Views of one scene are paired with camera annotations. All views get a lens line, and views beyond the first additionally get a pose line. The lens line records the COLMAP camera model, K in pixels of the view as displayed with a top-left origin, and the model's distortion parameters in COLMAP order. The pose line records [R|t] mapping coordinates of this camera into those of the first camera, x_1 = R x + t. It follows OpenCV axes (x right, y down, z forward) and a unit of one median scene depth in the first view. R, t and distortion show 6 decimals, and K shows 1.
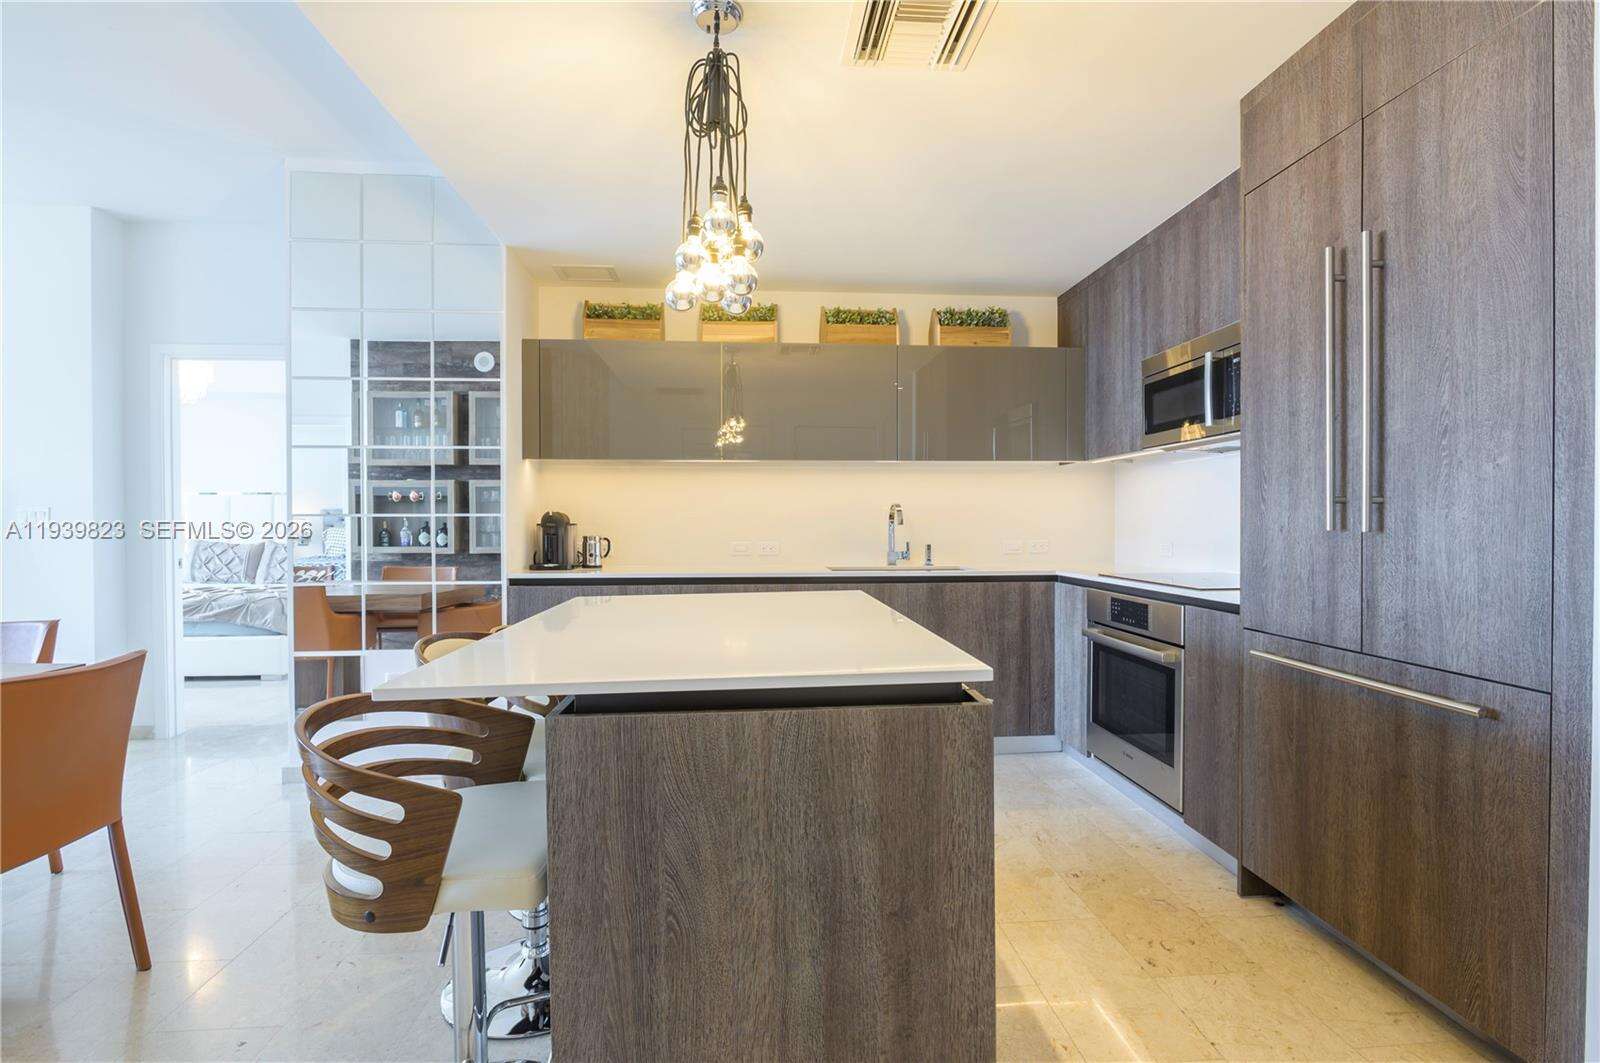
lens RADIAL K [[775.5, 0, 805.1], [0, 775.5, 531.7], [0, 0, 1]] dist [-0.013495, 0.000264]
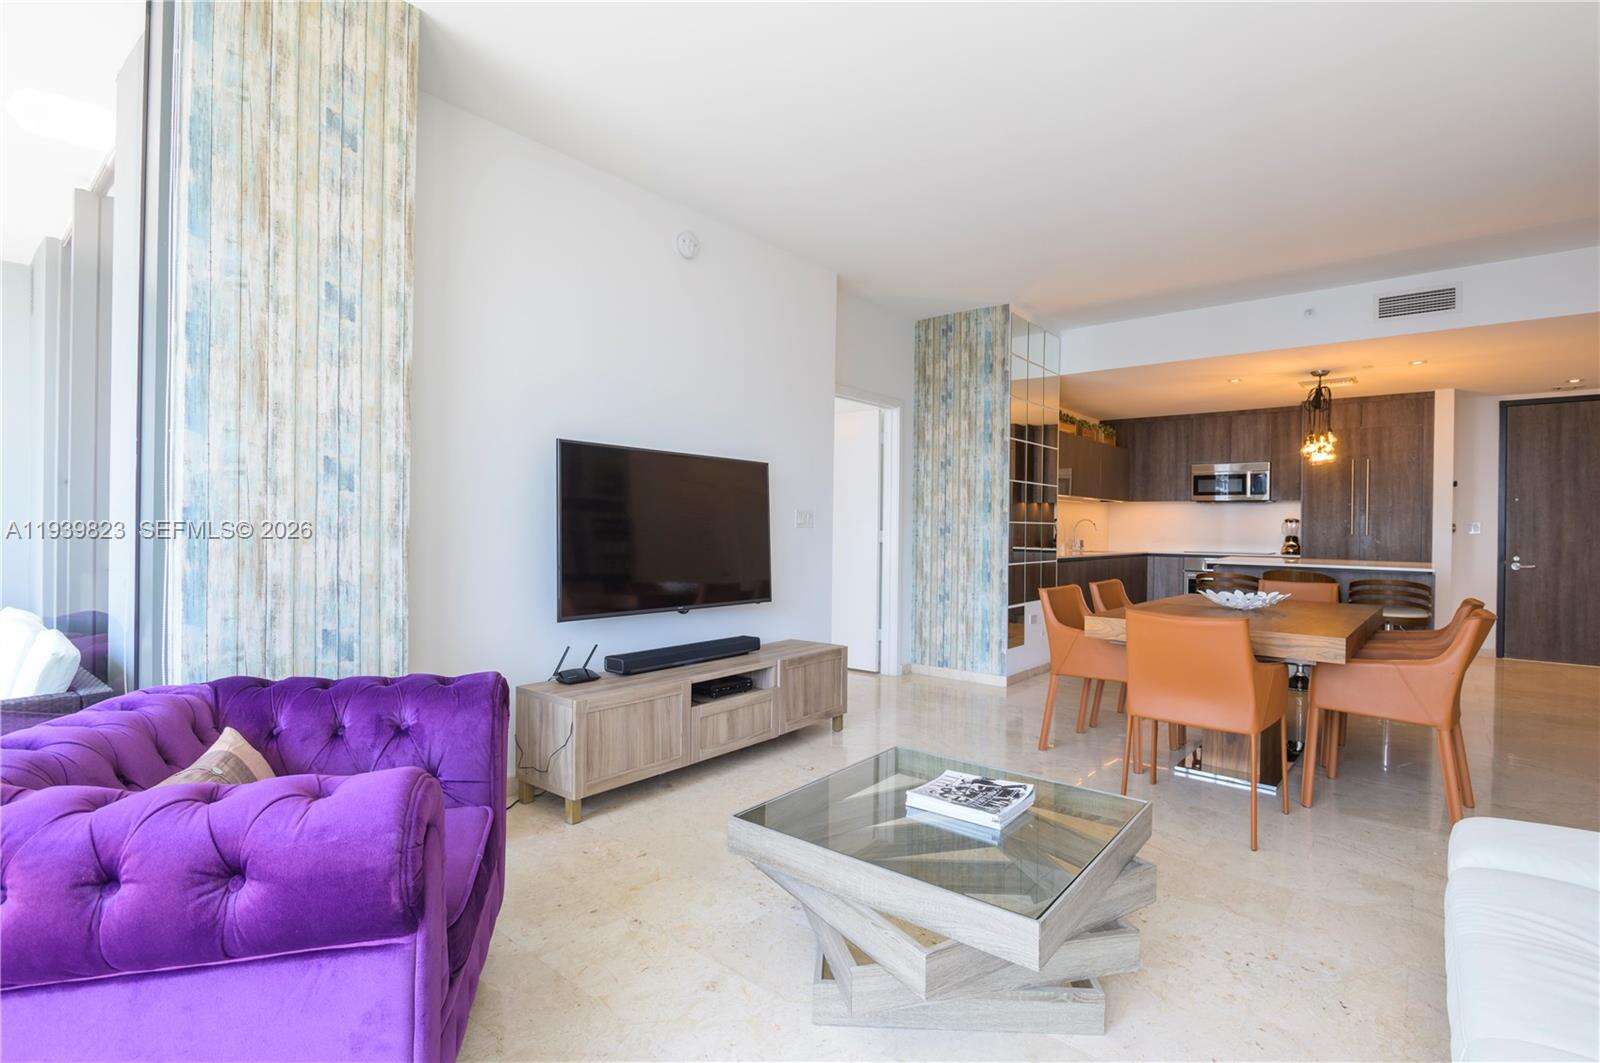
lens RADIAL K [[754.5, 0, 806.7], [0, 754.5, 528.5], [0, 0, 1]] dist [-0.012578, 0.000424]
pose [[0.700293, 0.009672, 0.713790, -2.096753], [-0.006583, 0.999953, -0.007091, 0.006778], [-0.713826, 0.000267, 0.700323, 0.186891]]
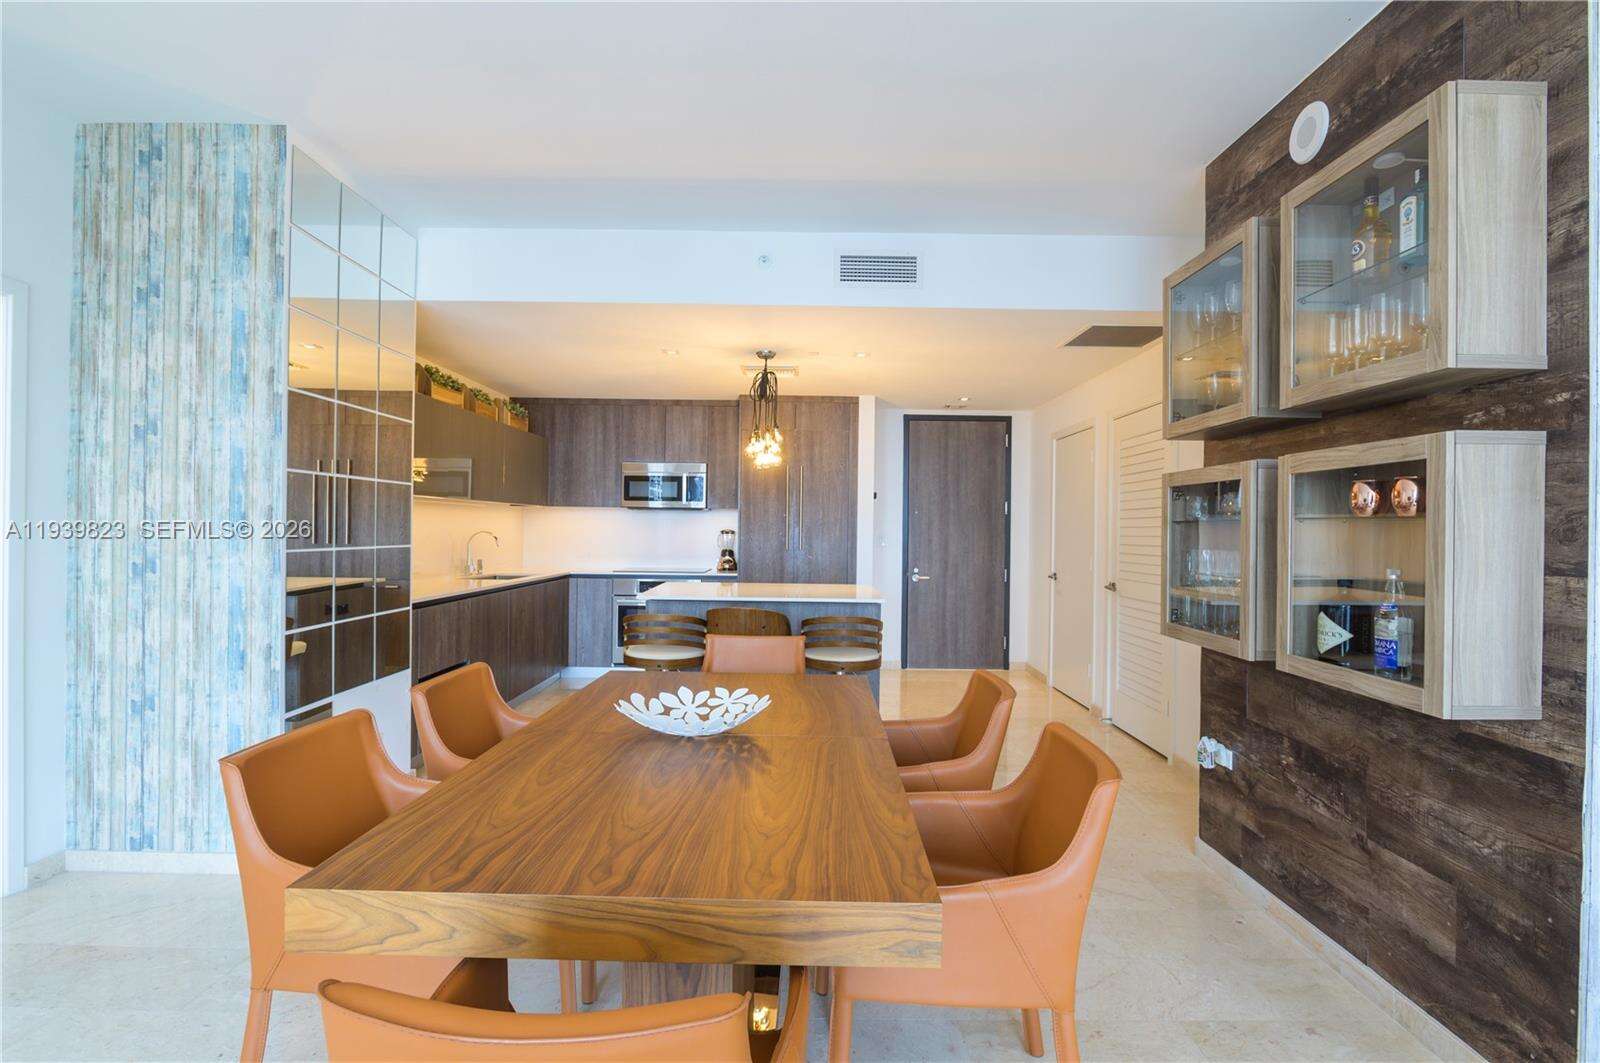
lens RADIAL K [[754.5, 0, 806.7], [0, 754.5, 528.5], [0, 0, 1]] dist [-0.012578, 0.000424]
pose [[0.072923, 0.004726, 0.997326, -1.432660], [-0.001168, 0.999988, -0.004654, -0.042220], [-0.997337, -0.000826, 0.072928, 0.372844]]
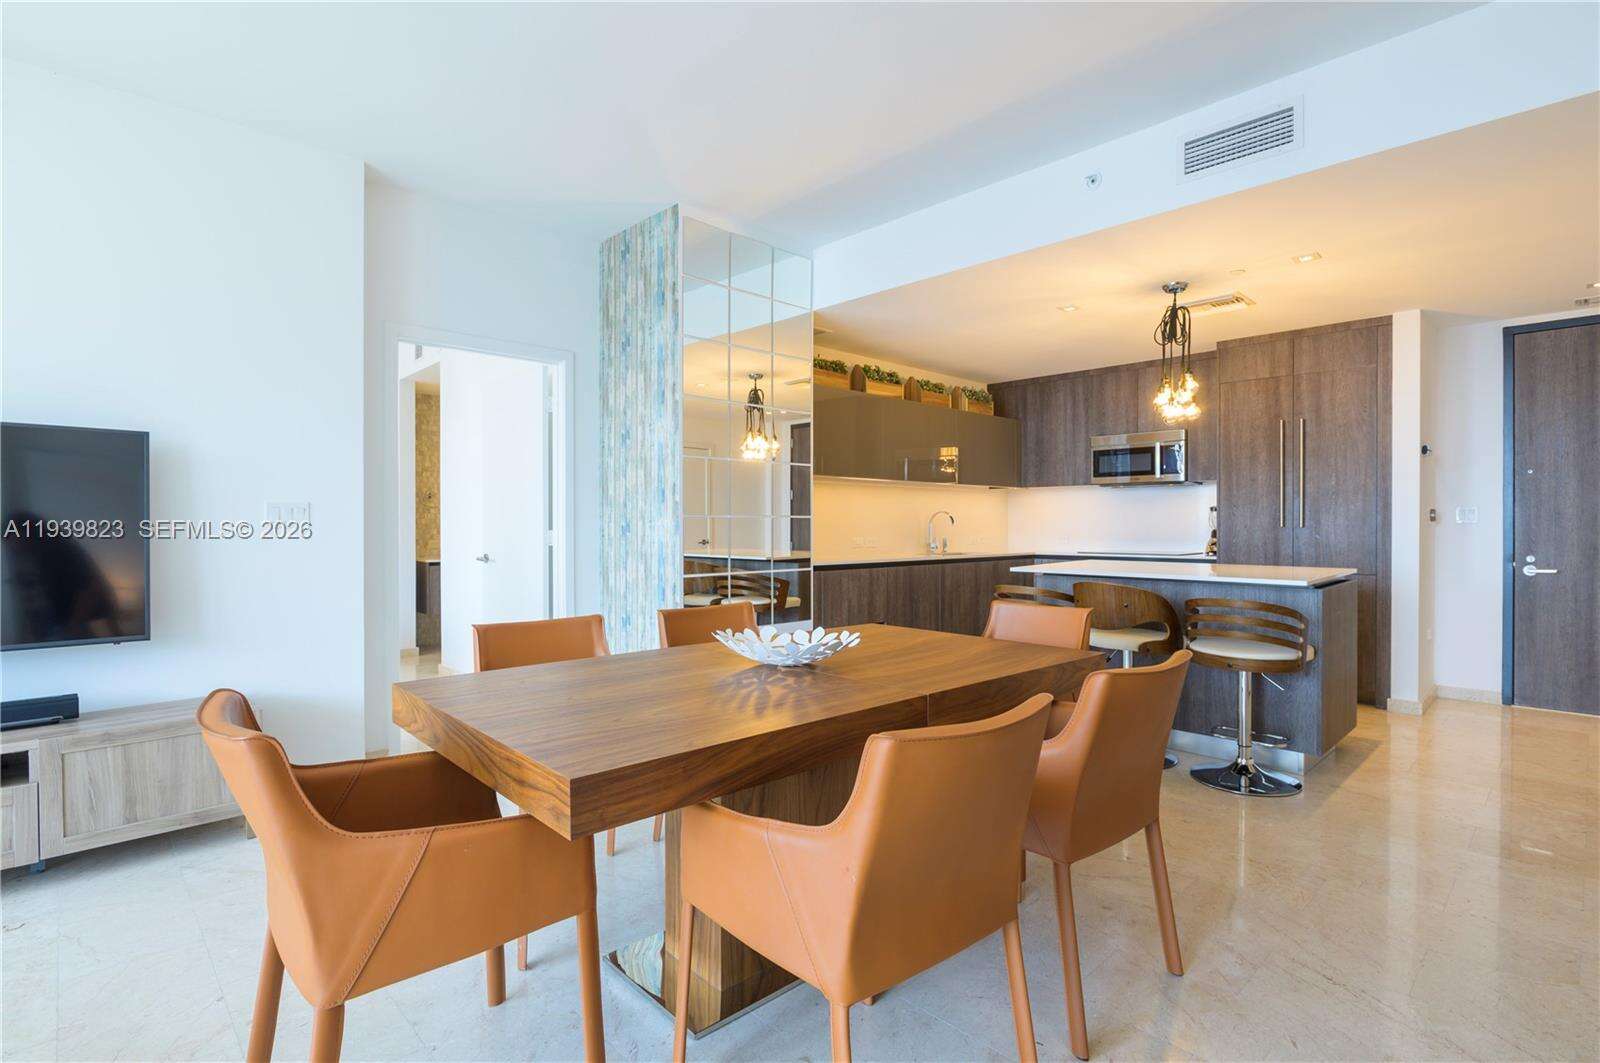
lens RADIAL K [[771.1, 0, 808.3], [0, 771.1, 527.0], [0, 0, 1]] dist [-0.012642, 0.000256]
pose [[0.771416, 0.000502, 0.636331, -1.242953], [0.006253, 0.999945, -0.008369, 0.006233], [-0.636300, 0.010435, 0.771371, 0.001745]]
